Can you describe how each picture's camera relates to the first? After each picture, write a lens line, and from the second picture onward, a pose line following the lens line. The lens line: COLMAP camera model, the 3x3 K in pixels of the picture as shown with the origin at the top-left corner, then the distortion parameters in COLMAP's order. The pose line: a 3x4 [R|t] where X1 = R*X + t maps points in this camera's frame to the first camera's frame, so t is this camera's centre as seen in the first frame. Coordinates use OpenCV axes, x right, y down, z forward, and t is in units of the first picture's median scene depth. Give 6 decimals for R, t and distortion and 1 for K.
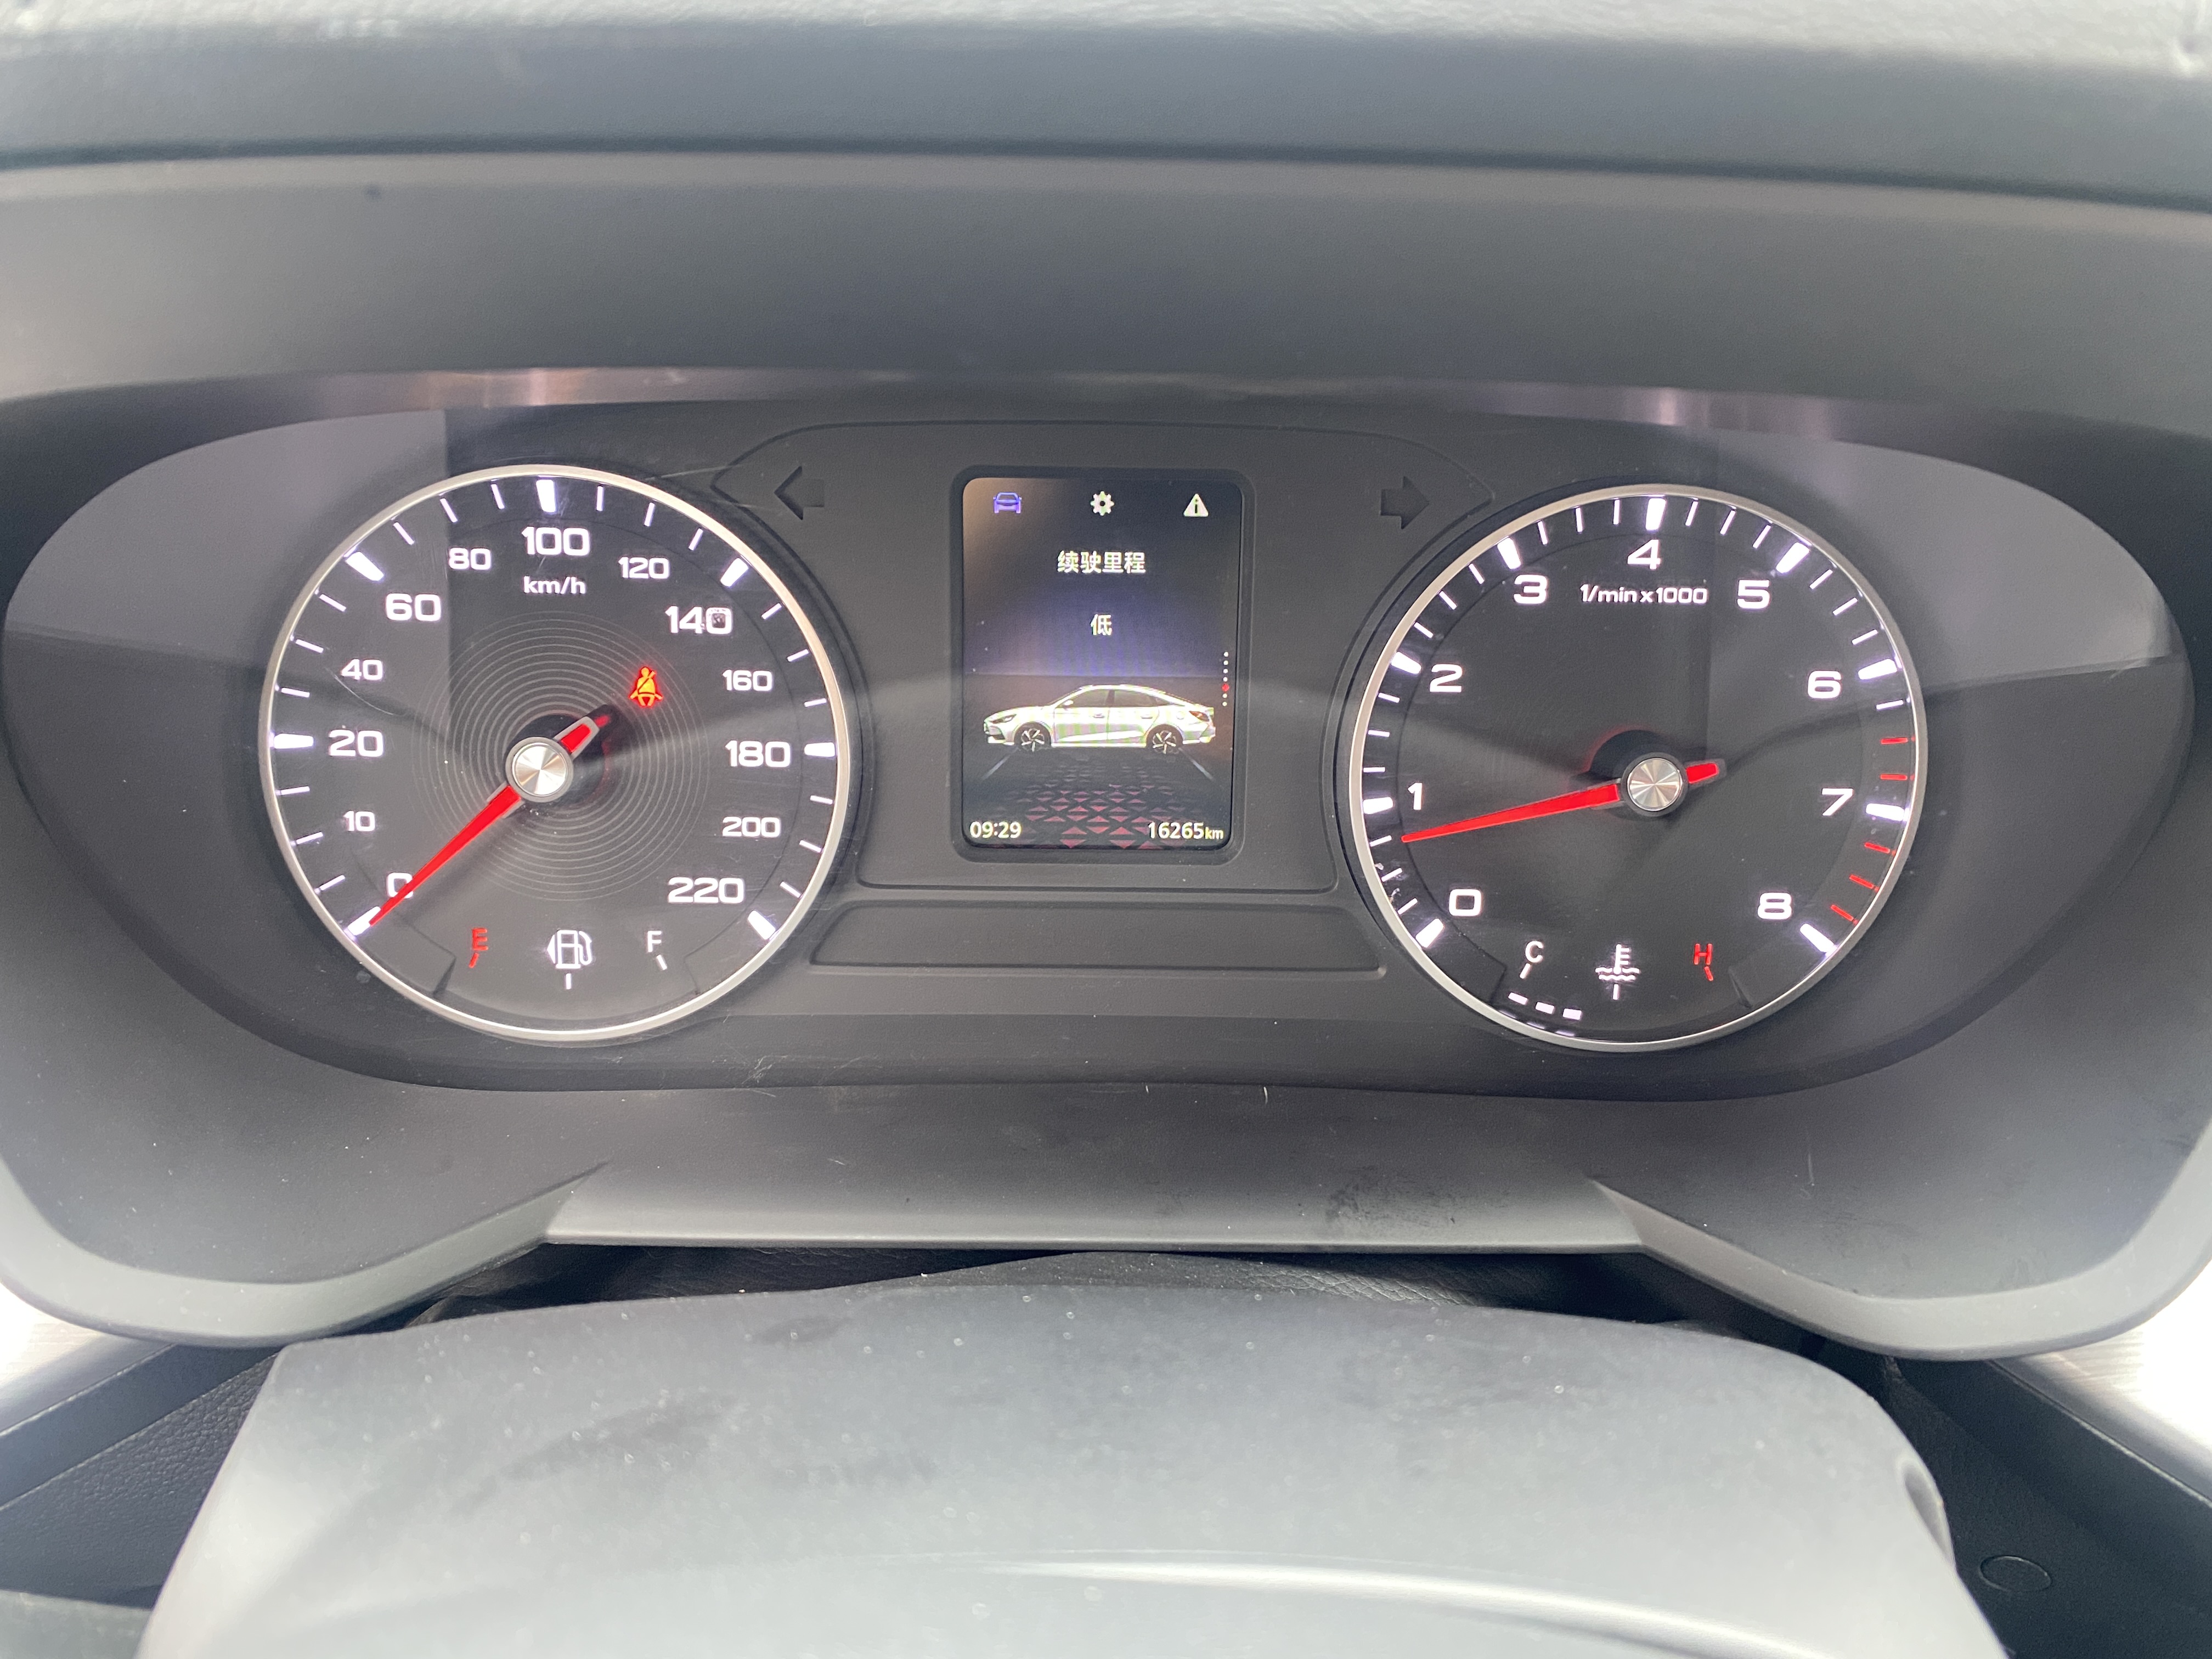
lens RADIAL K [[1649.2, 0, 1132.5], [0, 1649.2, 768.2], [0, 0, 1]] dist [0.027628, -0.026217]
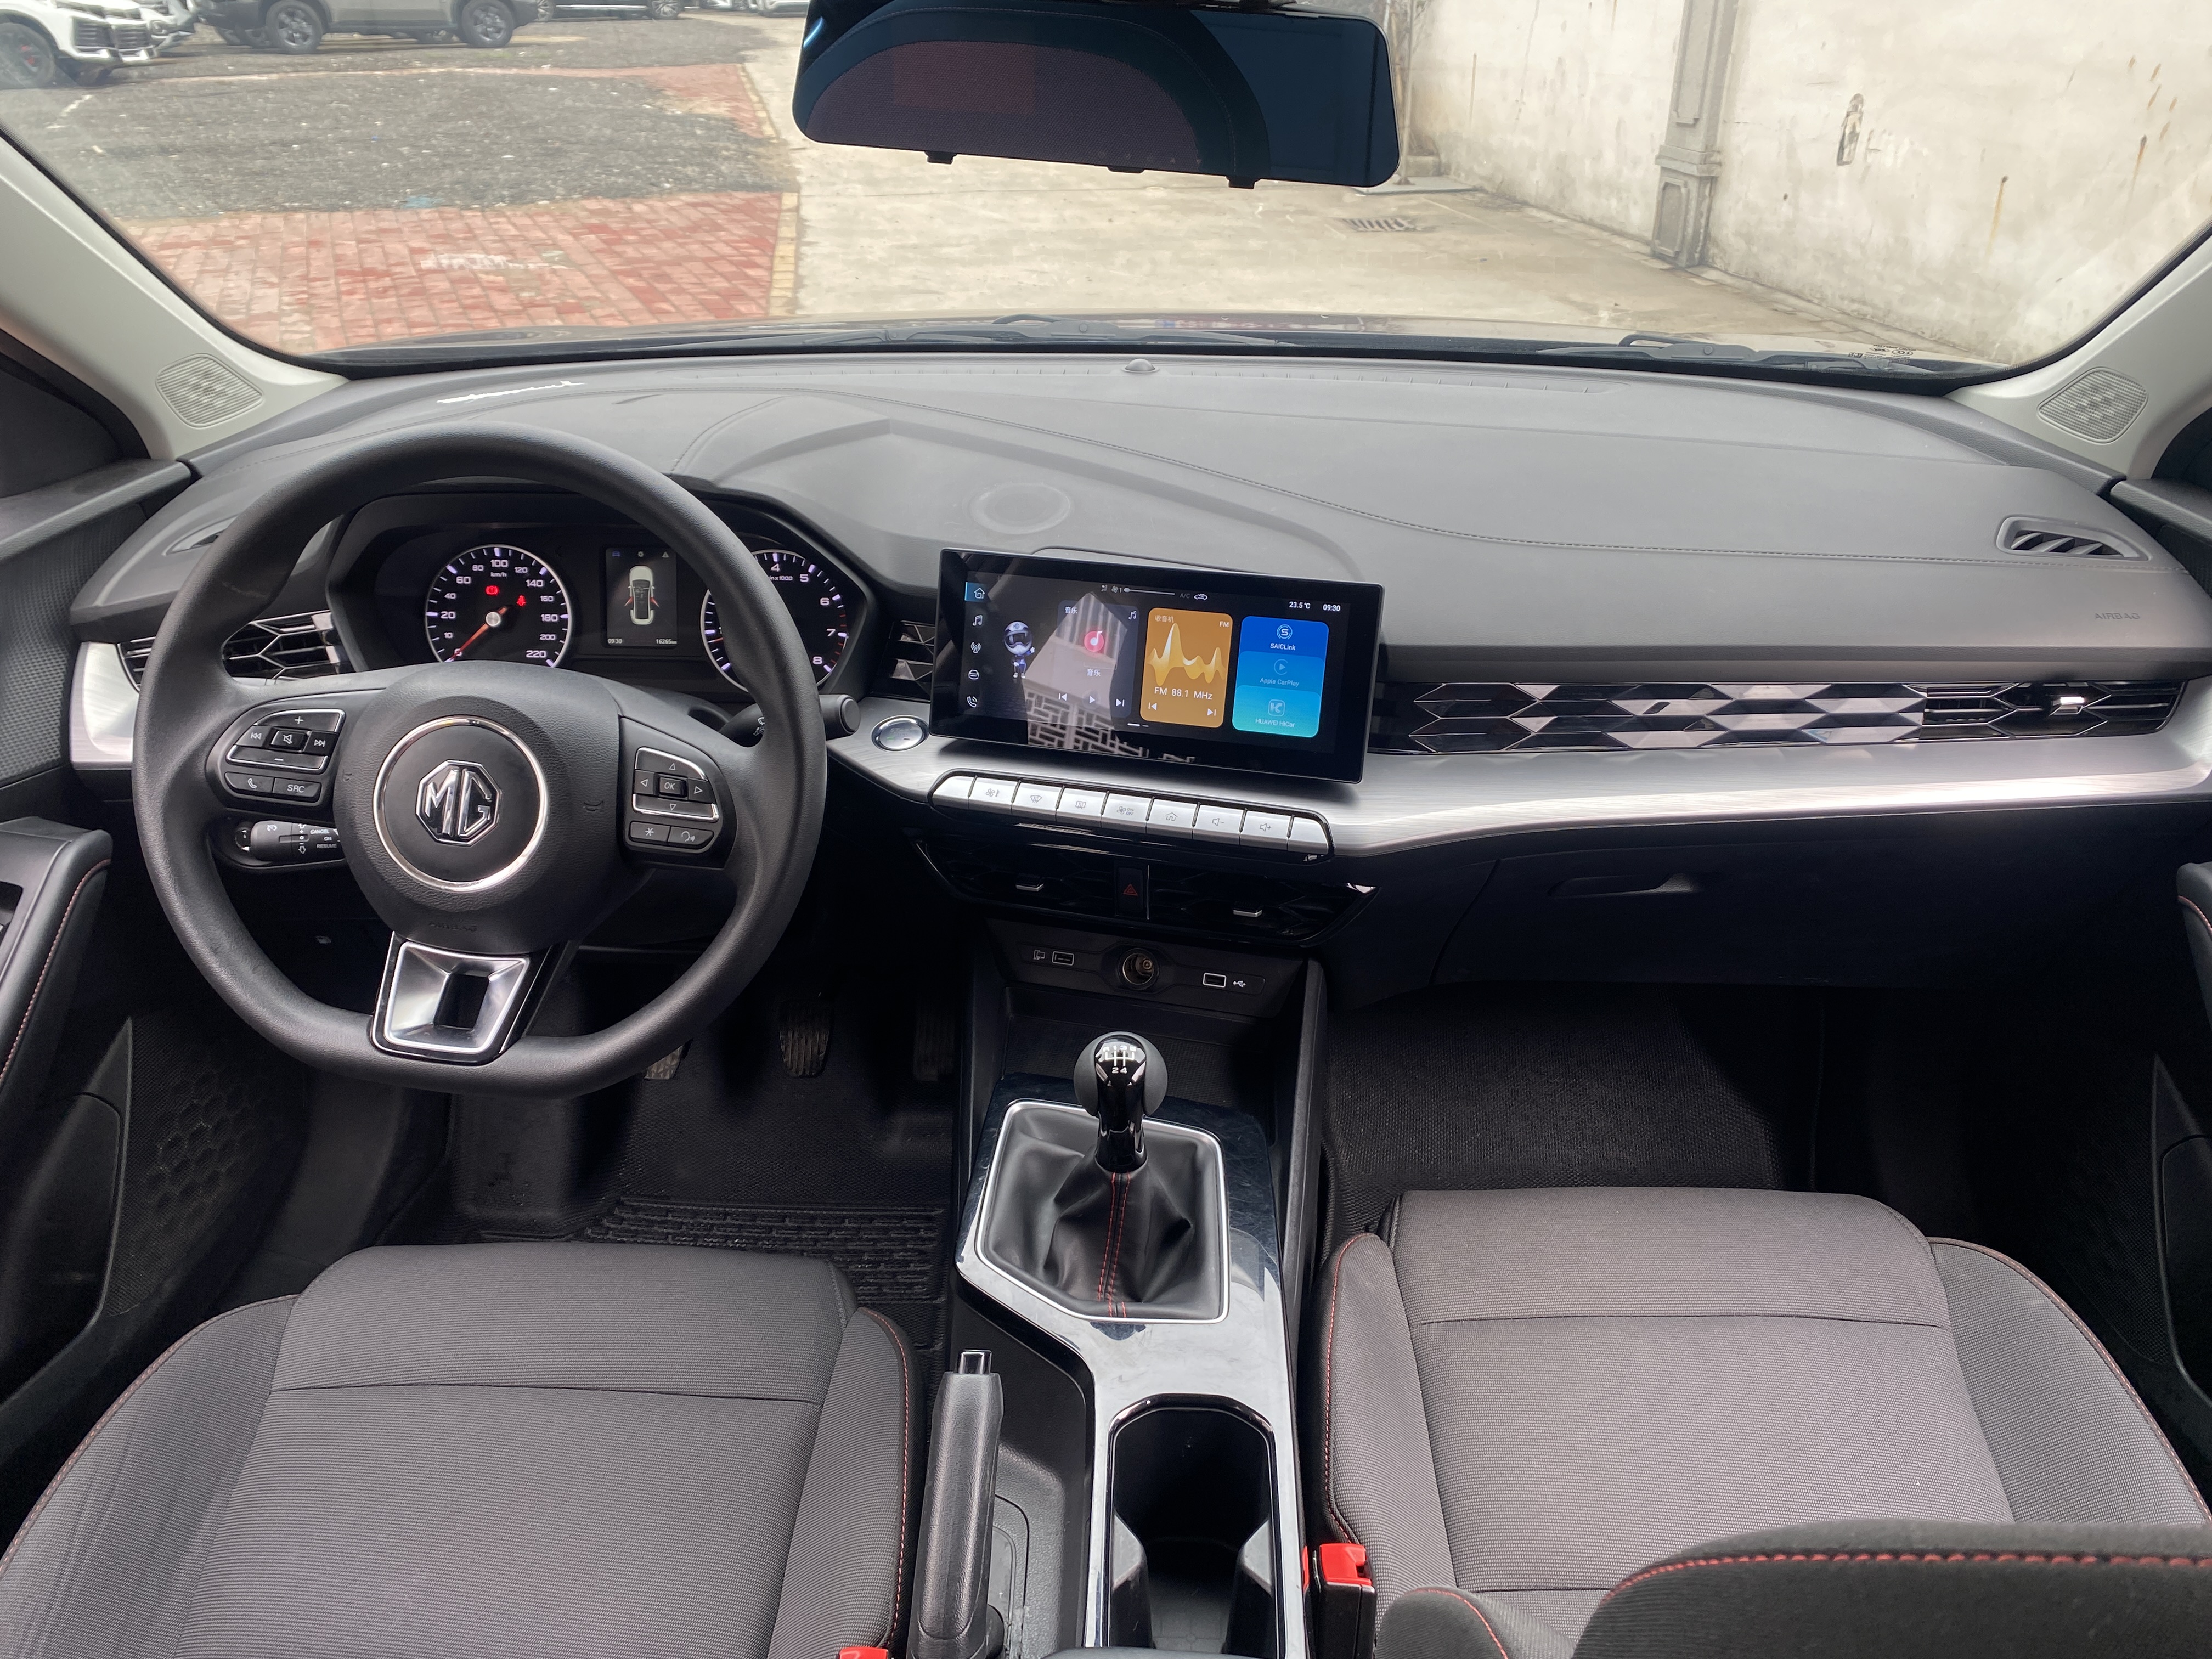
lens RADIAL K [[1649.2, 0, 1099.3], [0, 1649.2, 820.7], [0, 0, 1]] dist [0.027628, -0.026217]
pose [[0.999632, -0.000911, -0.027116, 1.180916], [-0.000976, 0.997581, -0.069502, 0.741534], [0.027114, 0.069503, 0.997213, -2.838946]]
